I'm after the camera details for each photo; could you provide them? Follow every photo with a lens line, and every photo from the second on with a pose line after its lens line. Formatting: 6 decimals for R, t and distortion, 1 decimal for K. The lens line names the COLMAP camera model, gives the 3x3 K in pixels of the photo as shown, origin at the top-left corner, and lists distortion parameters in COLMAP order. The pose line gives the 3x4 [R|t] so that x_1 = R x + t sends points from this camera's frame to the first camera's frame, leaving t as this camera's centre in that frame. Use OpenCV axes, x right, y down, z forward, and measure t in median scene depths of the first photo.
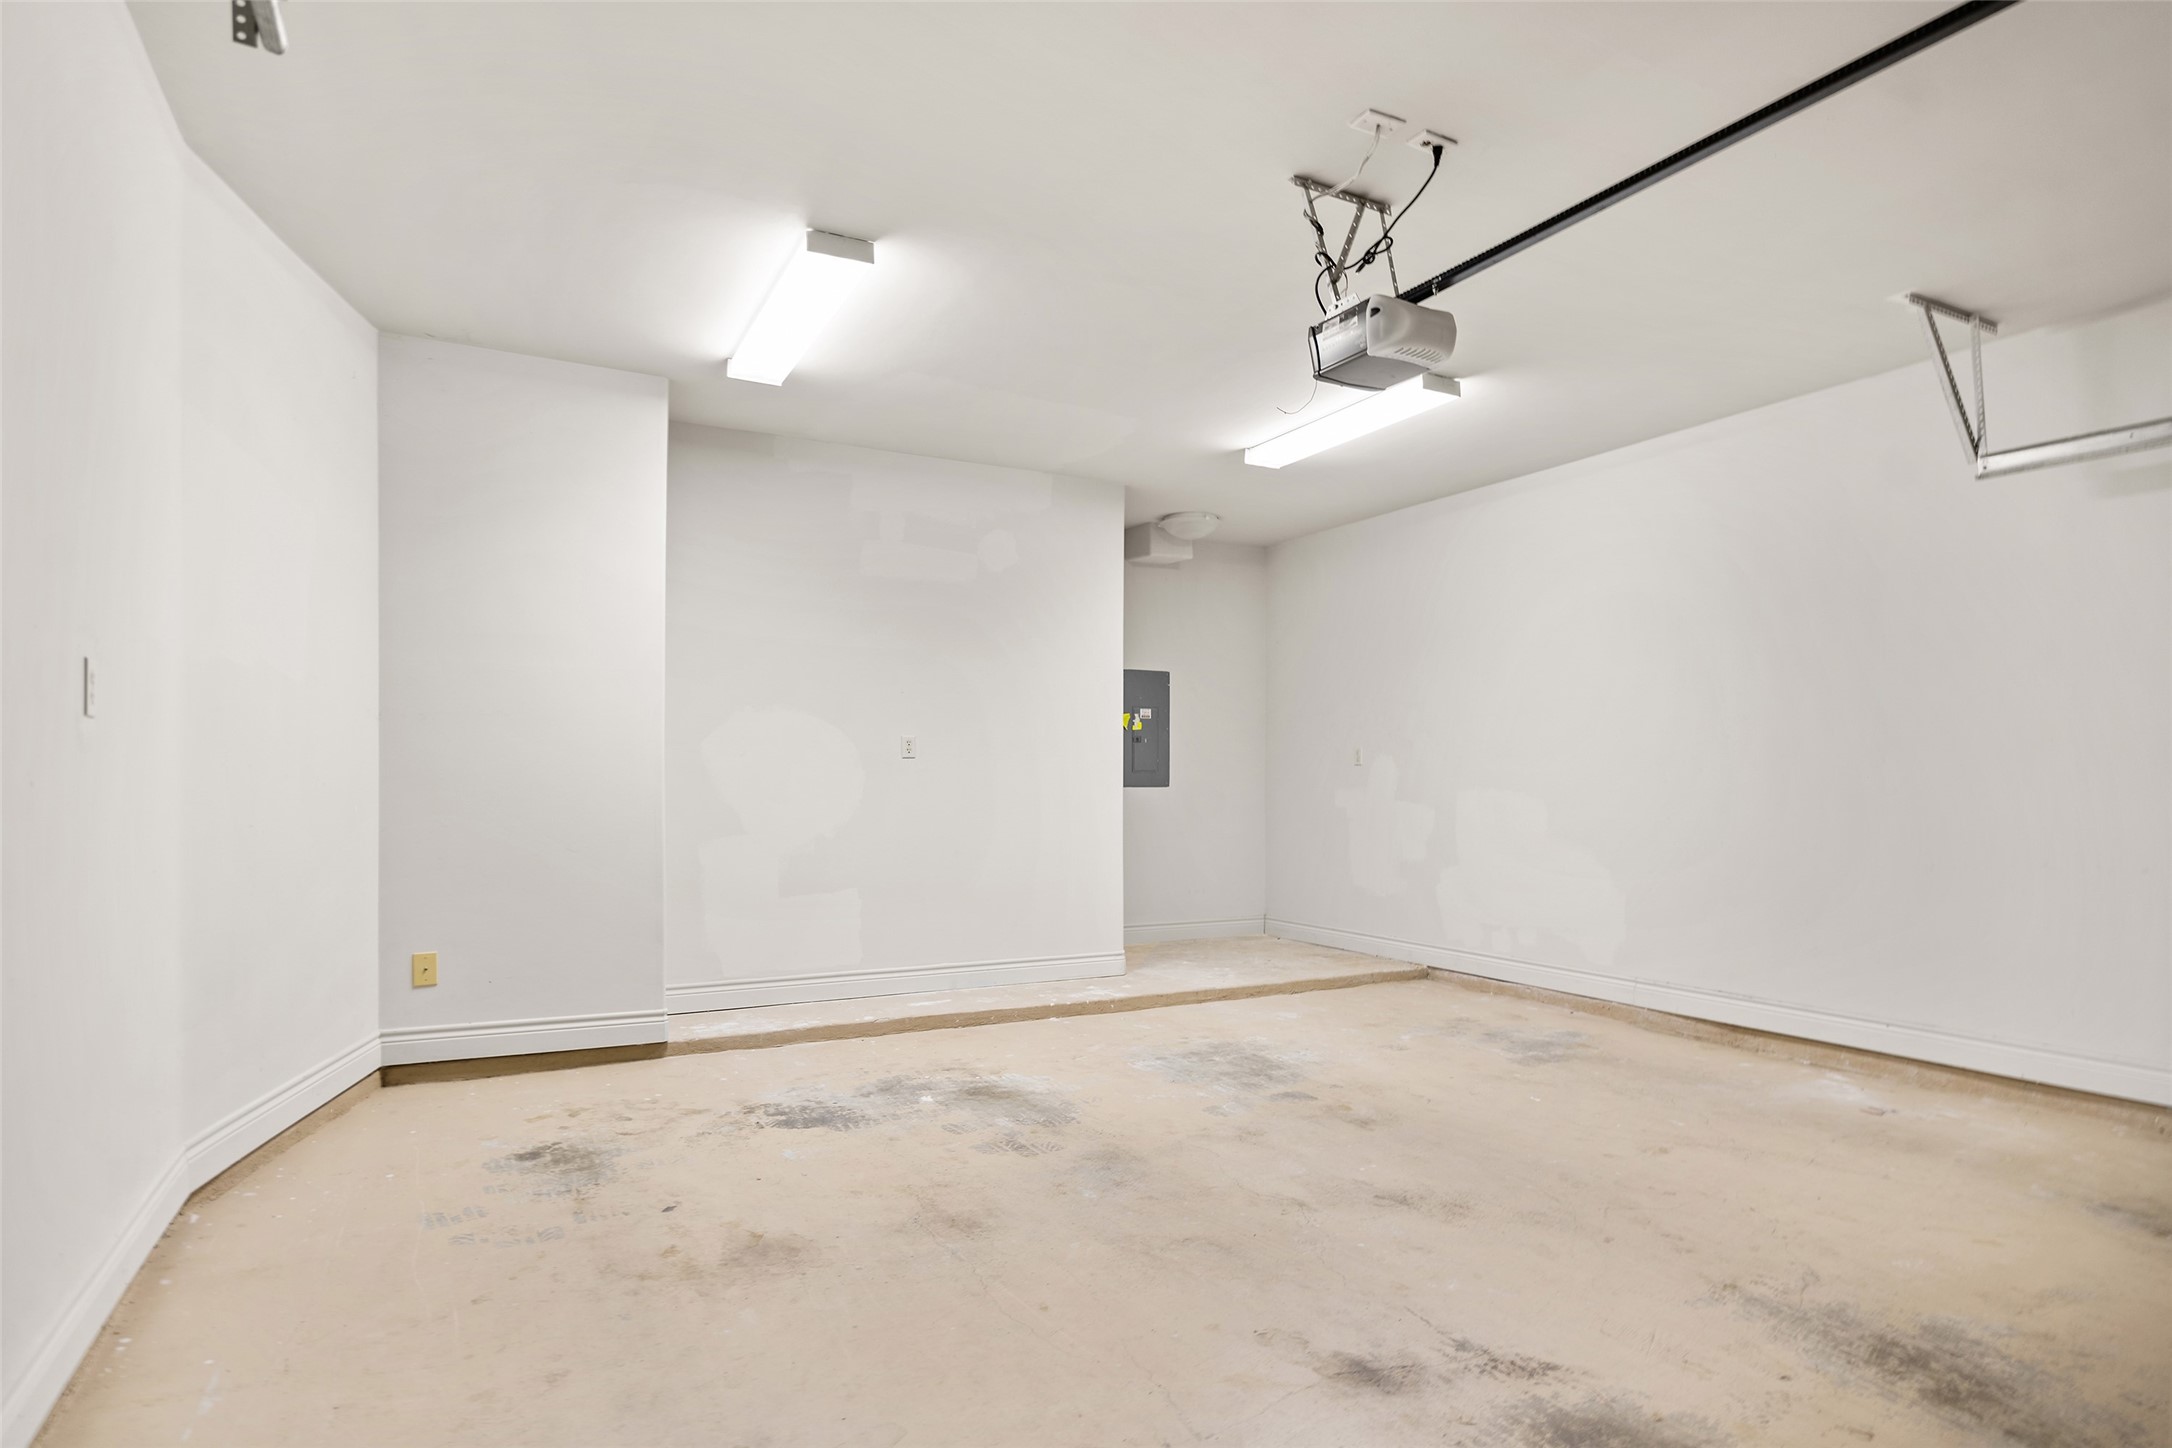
lens RADIAL K [[1193.8, 0, 1087.8], [0, 1193.8, 742.8], [0, 0, 1]] dist [-0.007106, -0.001329]
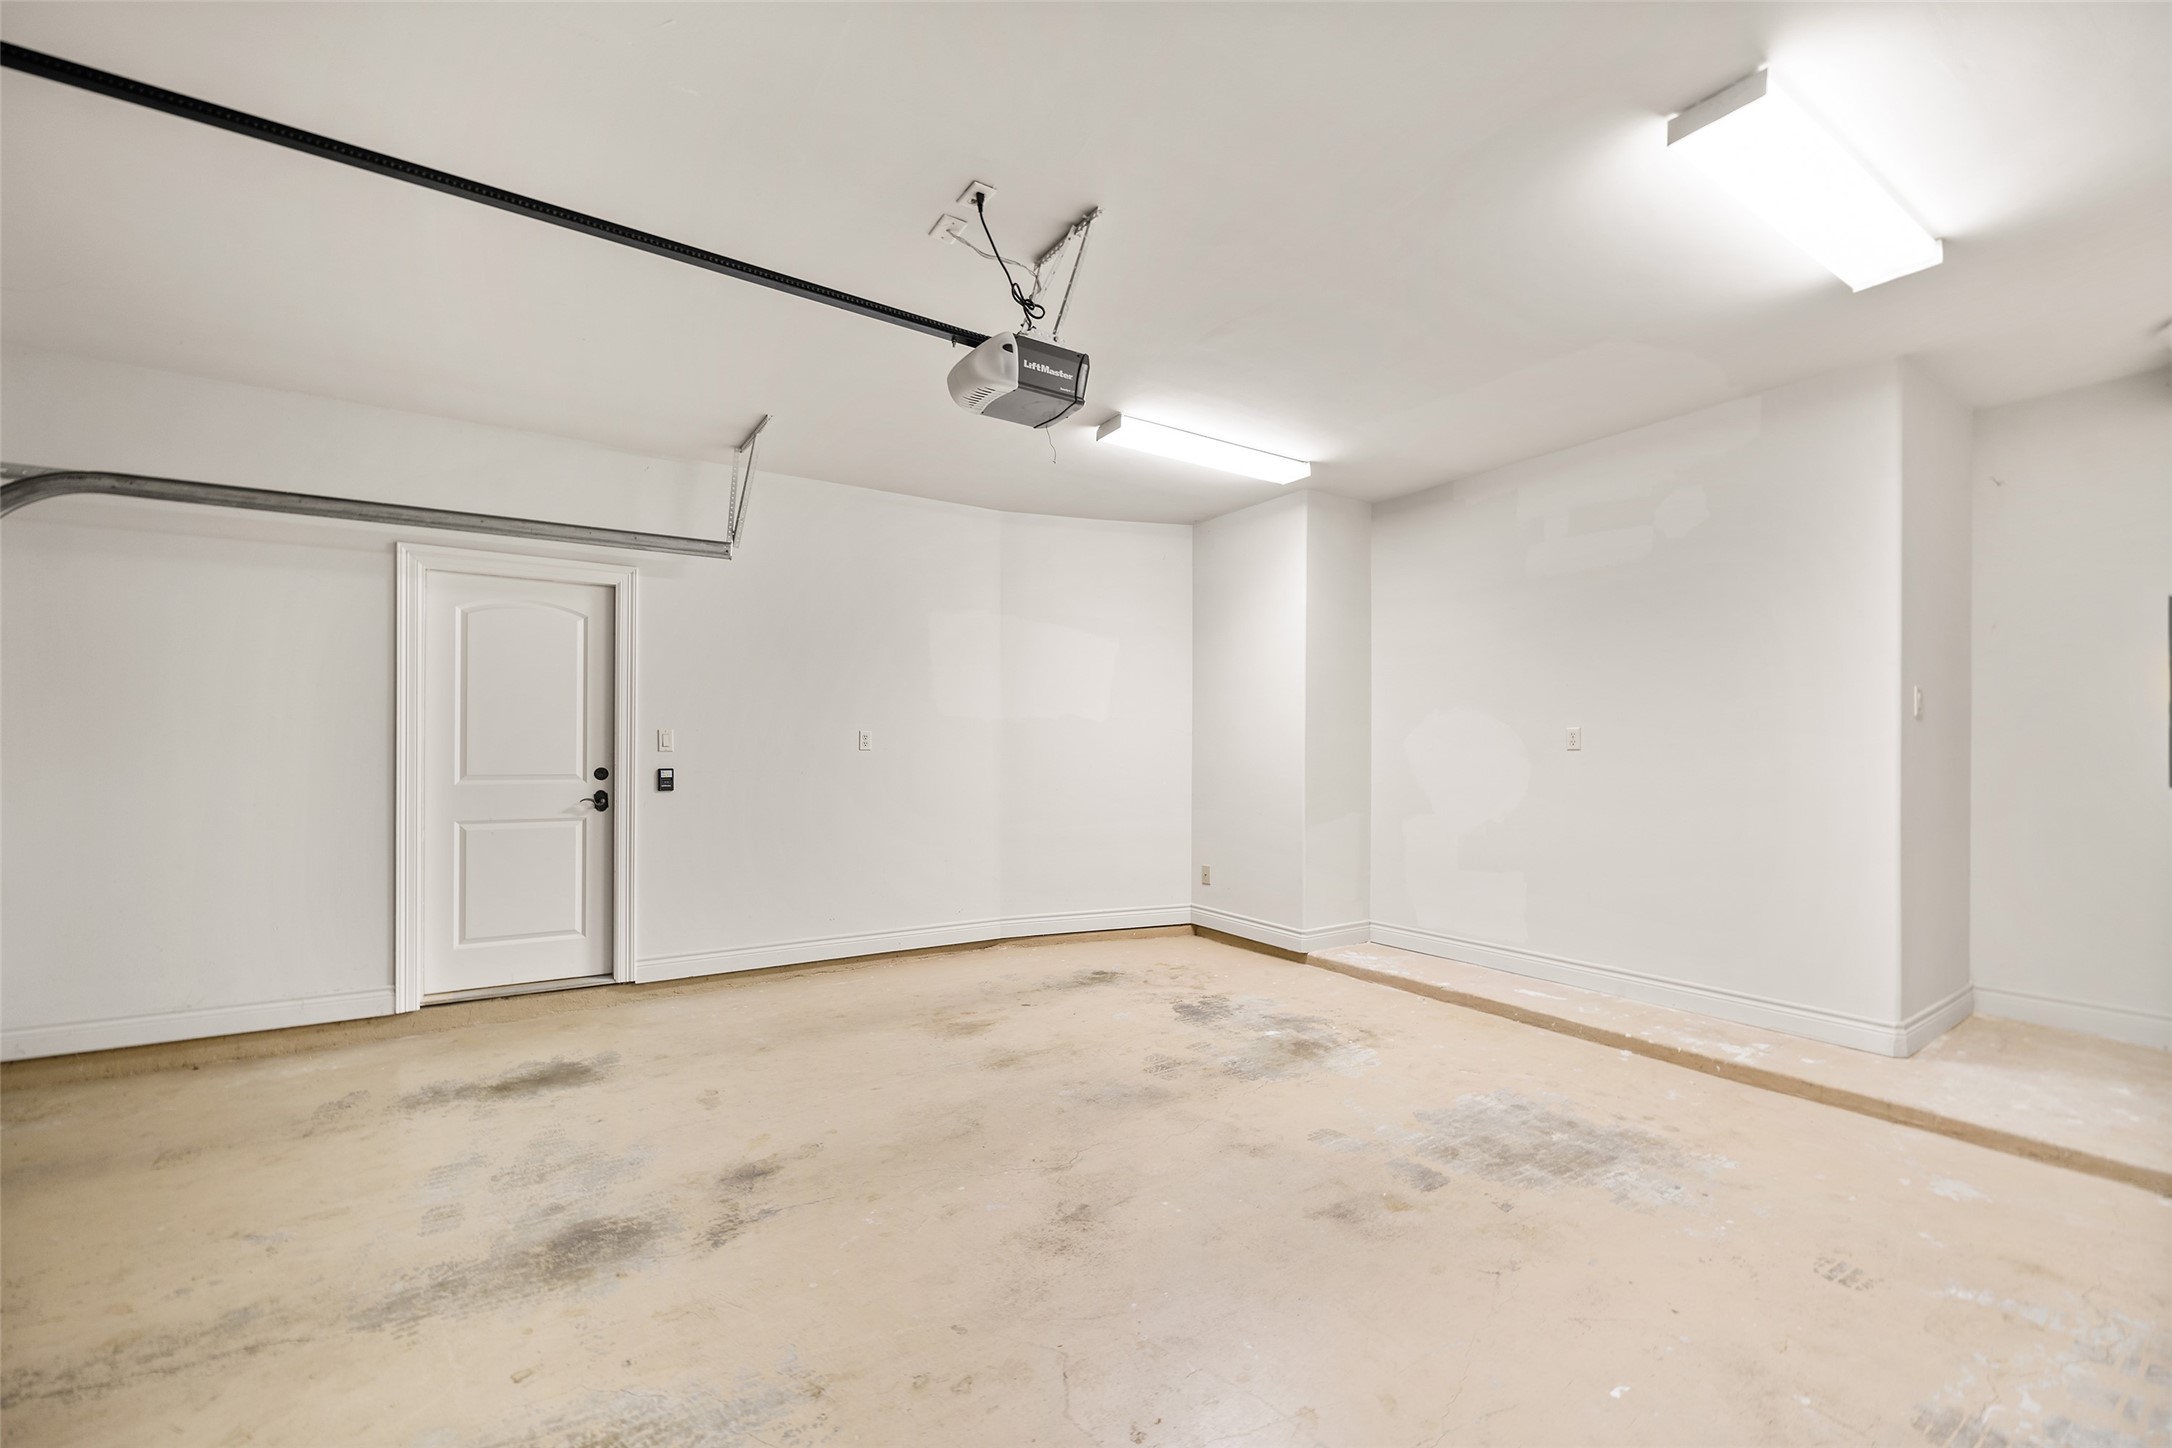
lens RADIAL K [[884.8, 0, 1087.7], [0, 884.8, 722.0], [0, 0, 1]] dist [-0.006708, 0.000284]
pose [[0.077976, -0.033163, -0.996403, 0.863042], [0.032419, 0.999002, -0.030712, -0.003527], [0.996428, -0.029907, 0.078974, 0.825949]]
